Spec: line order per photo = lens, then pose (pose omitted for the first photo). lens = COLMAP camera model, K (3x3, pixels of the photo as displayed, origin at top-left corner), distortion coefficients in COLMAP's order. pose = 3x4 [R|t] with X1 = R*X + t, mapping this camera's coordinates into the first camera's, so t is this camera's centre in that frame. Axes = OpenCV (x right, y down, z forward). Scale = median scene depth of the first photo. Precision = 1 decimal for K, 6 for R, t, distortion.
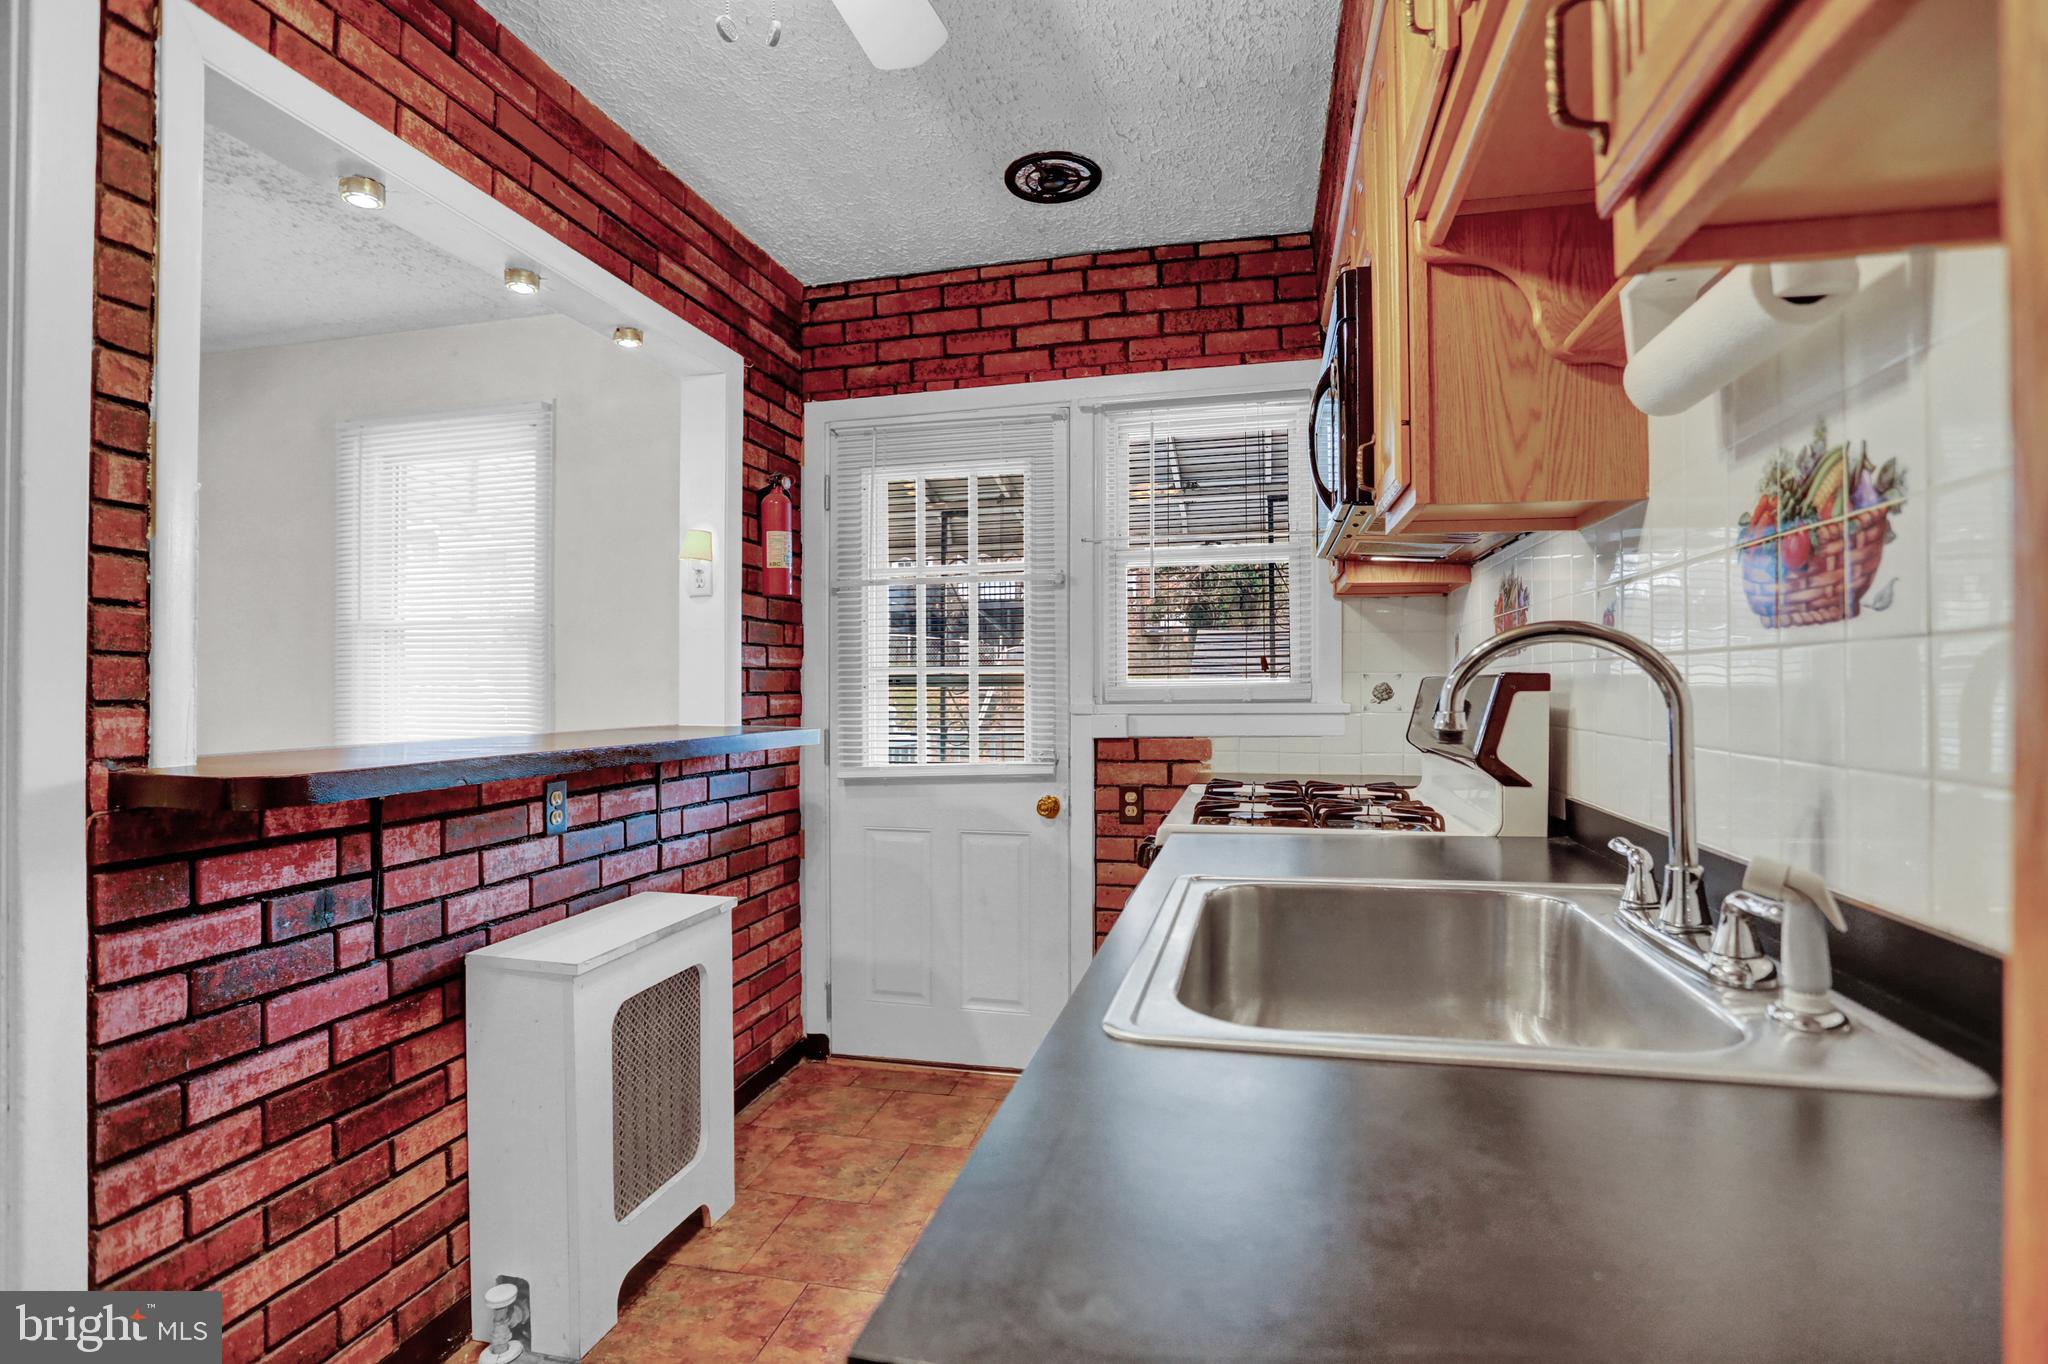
lens RADIAL K [[978.4, 0, 1021.8], [0, 978.4, 677.8], [0, 0, 1]] dist [-0.074707, 0.032217]
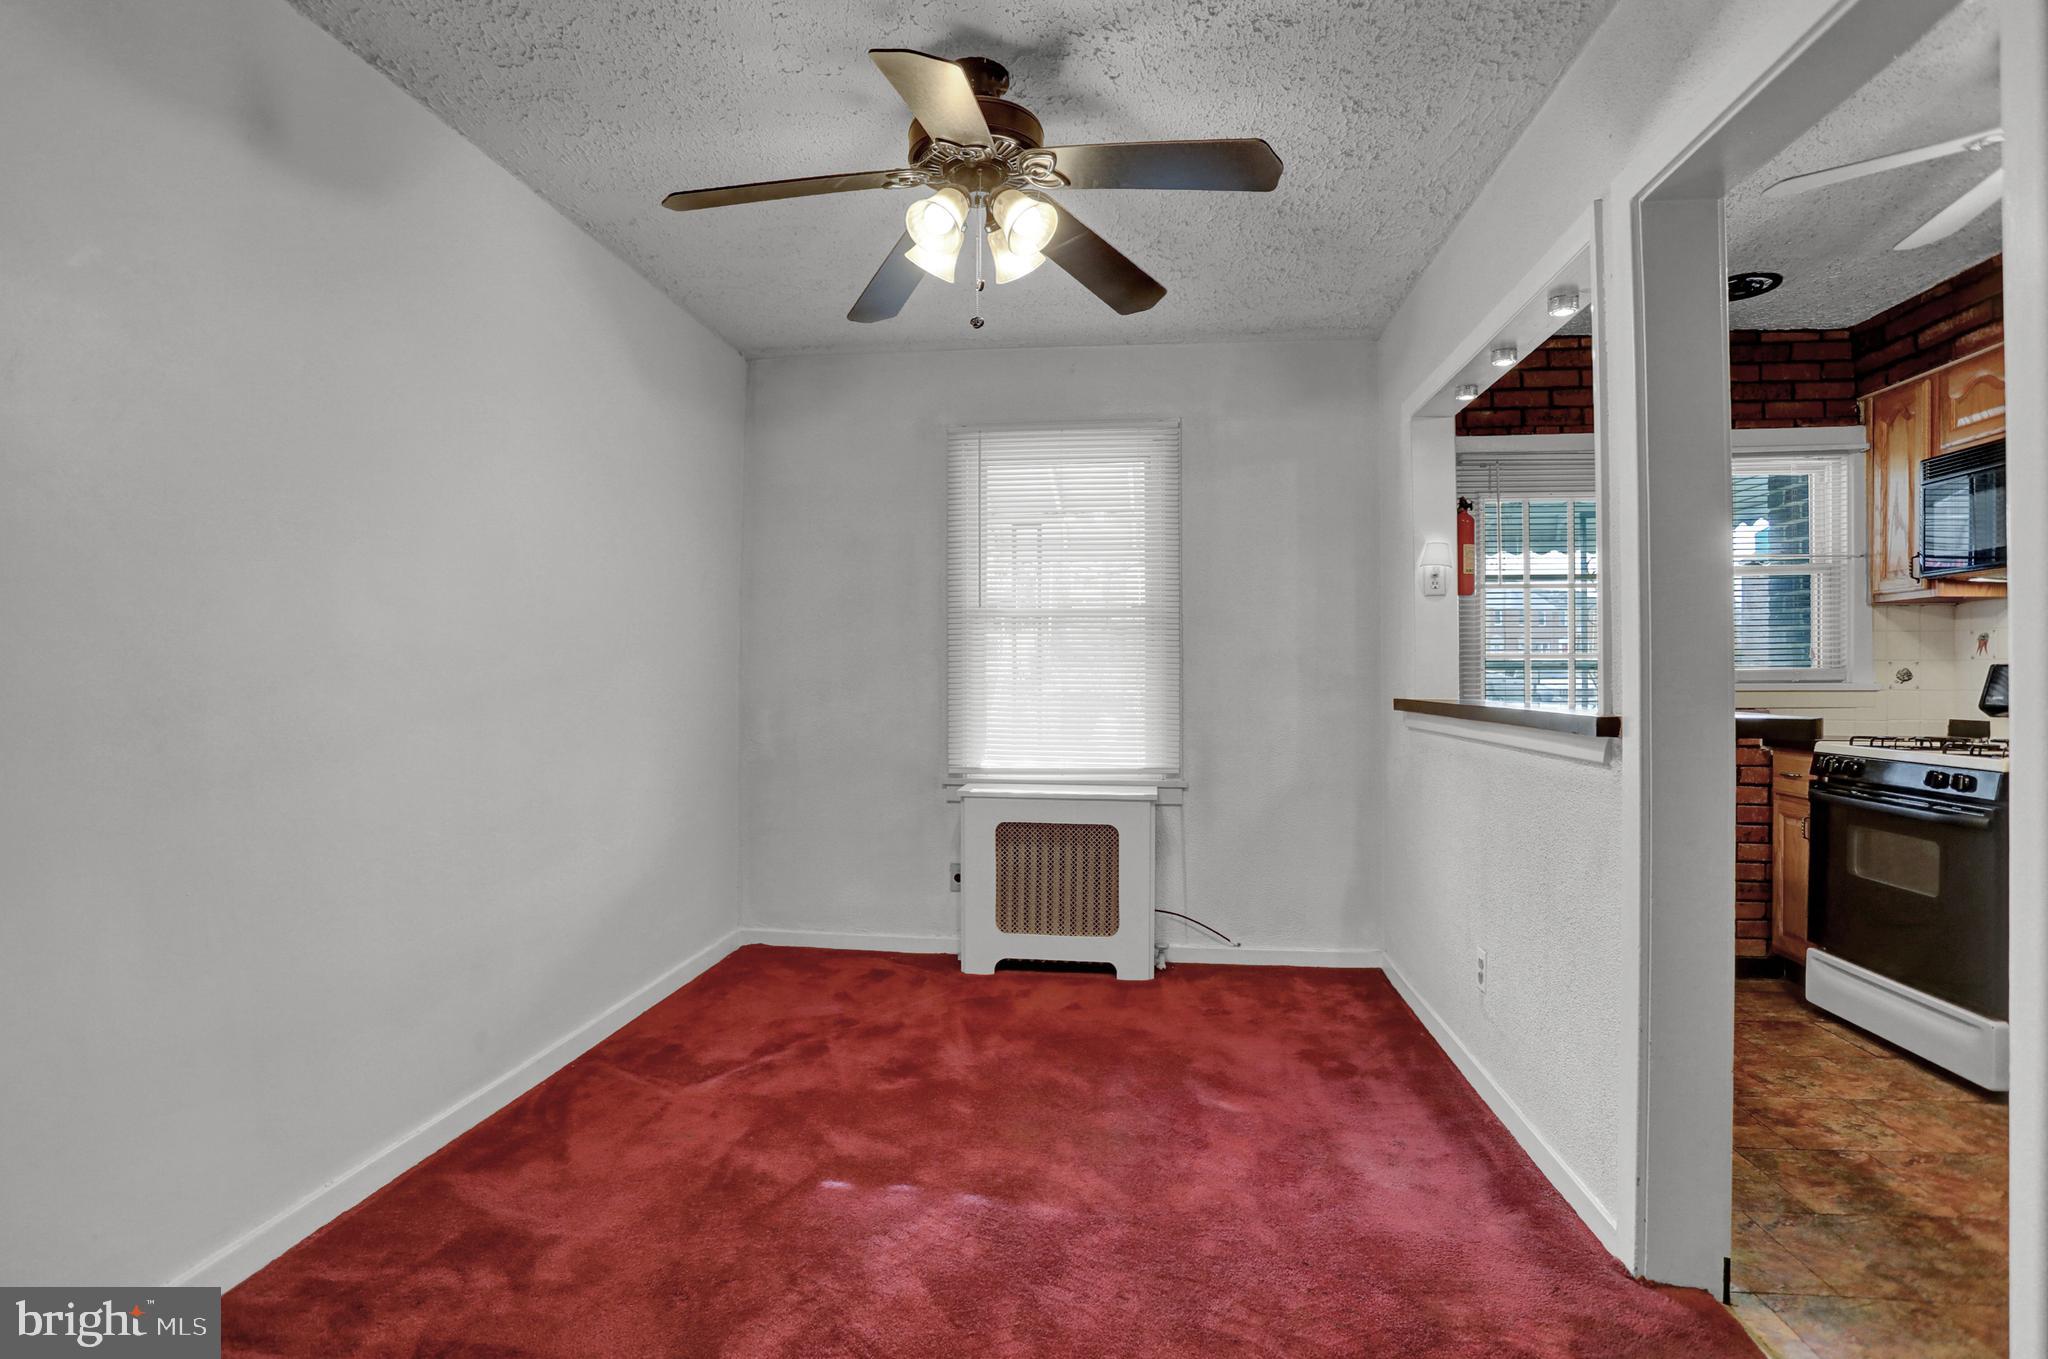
lens RADIAL K [[994.4, 0, 1014.8], [0, 994.4, 668.4], [0, 0, 1]] dist [-0.063348, 0.021306]
pose [[0.995618, 0.008607, 0.093114, -0.936546], [-0.008699, 0.999962, 0.000575, 0.014471], [-0.093106, -0.001382, 0.995655, -0.205112]]
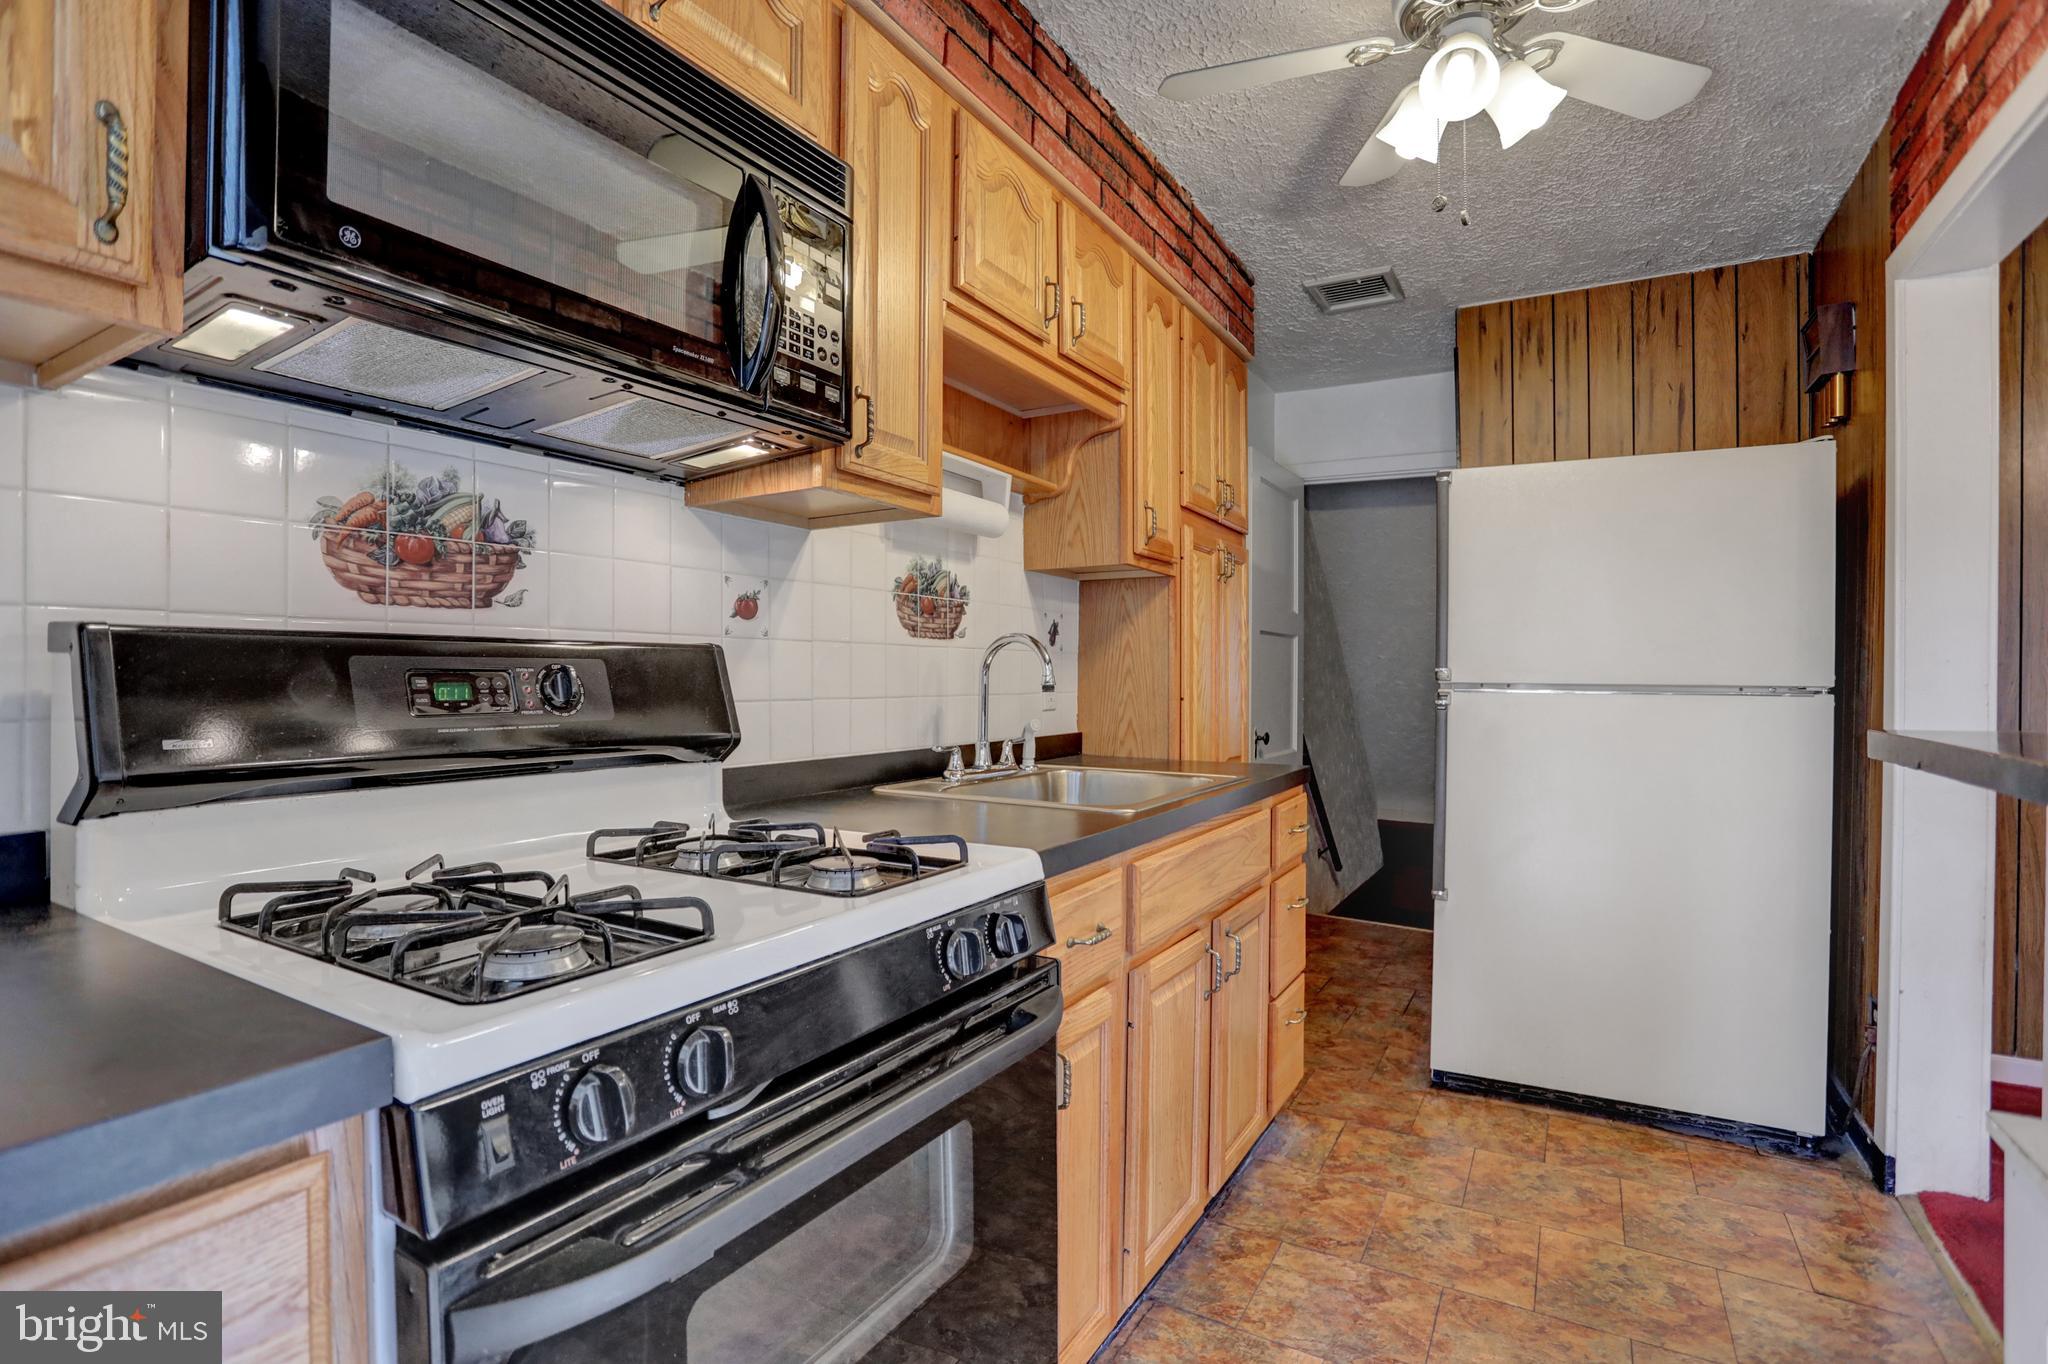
lens RADIAL K [[978.4, 0, 1021.8], [0, 978.4, 677.8], [0, 0, 1]] dist [-0.074707, 0.032217]
pose [[-0.952983, 0.001711, 0.303020, -0.040064], [-0.000957, 0.999962, -0.008655, 0.019817], [-0.303023, -0.008538, -0.952945, 1.009824]]
